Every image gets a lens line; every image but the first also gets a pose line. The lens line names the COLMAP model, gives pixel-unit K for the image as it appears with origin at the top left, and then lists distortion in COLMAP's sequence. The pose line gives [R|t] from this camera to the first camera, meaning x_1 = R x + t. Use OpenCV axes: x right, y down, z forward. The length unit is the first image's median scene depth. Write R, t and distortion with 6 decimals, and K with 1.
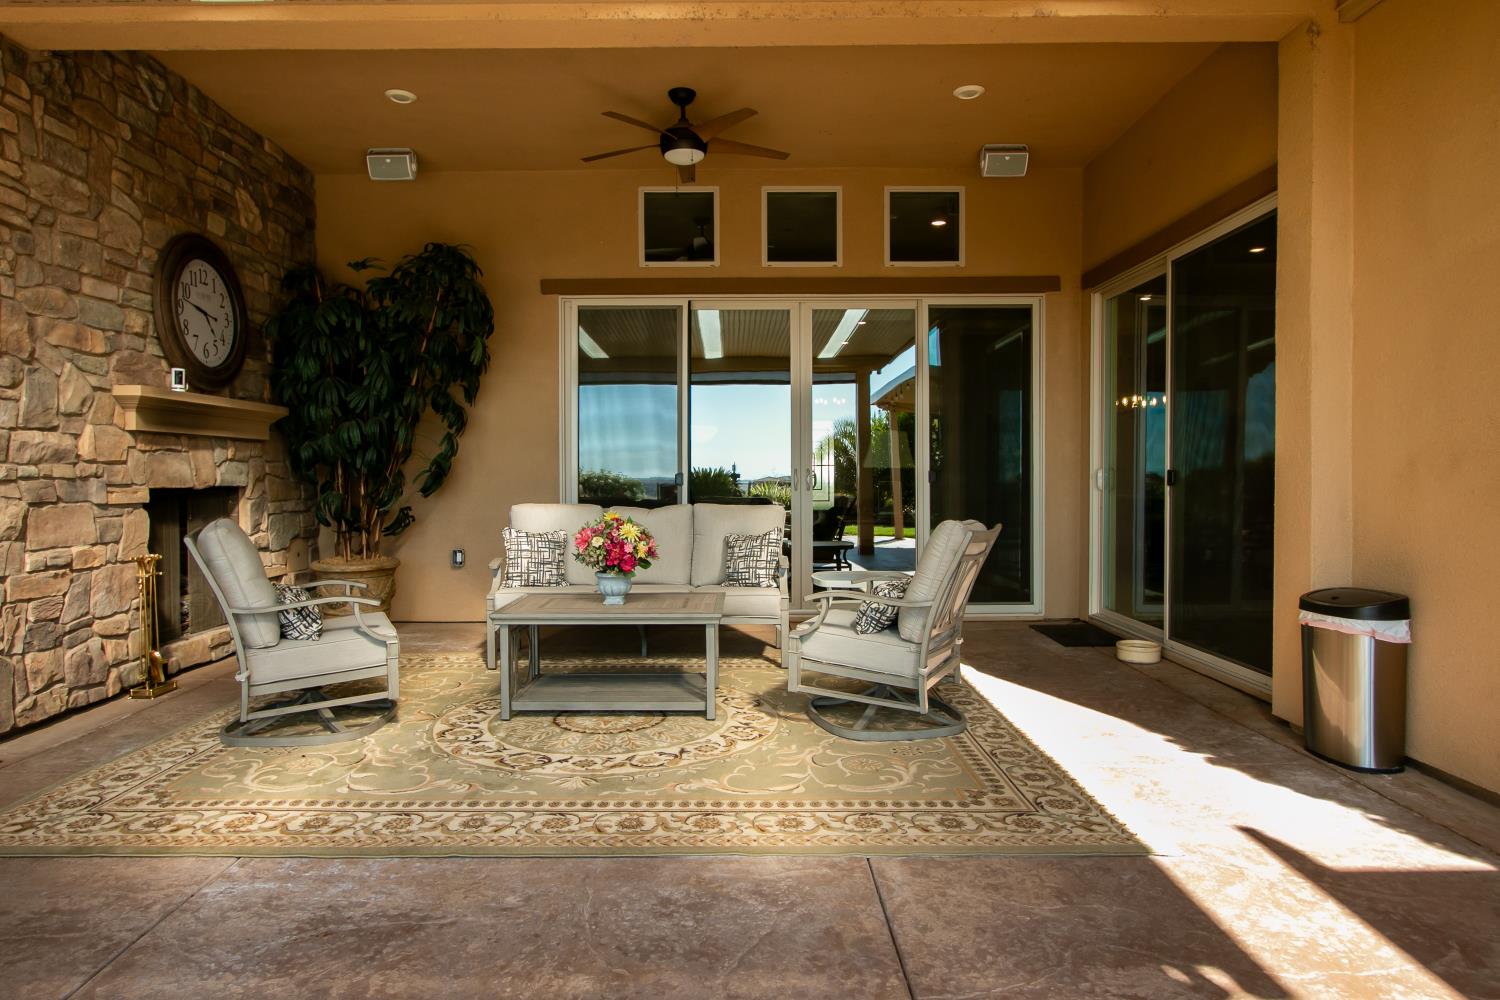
lens RADIAL K [[889.7, 0, 745.6], [0, 889.7, 502.9], [0, 0, 1]] dist [-0.014907, 0.007071]
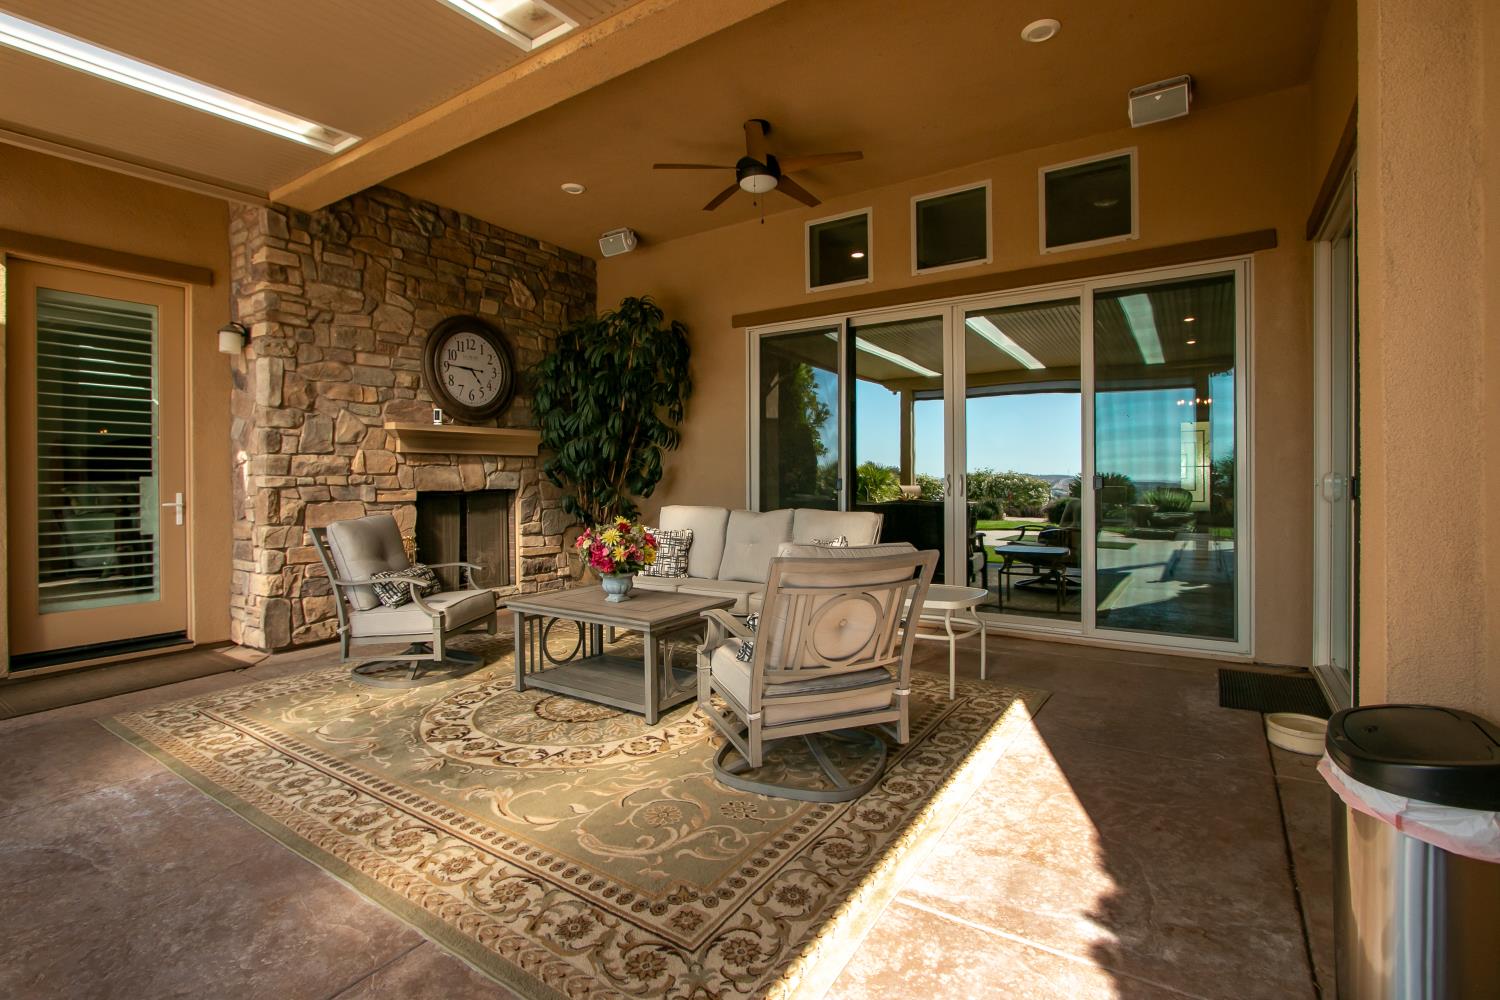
lens RADIAL K [[694.3, 0, 751.5], [0, 694.3, 487.0], [0, 0, 1]] dist [-0.016096, 0.002255]
pose [[0.836126, 0.006209, -0.548502, 0.522655], [-0.013821, 0.999857, -0.009750, -0.024255], [0.548363, 0.015733, 0.836092, 0.417662]]
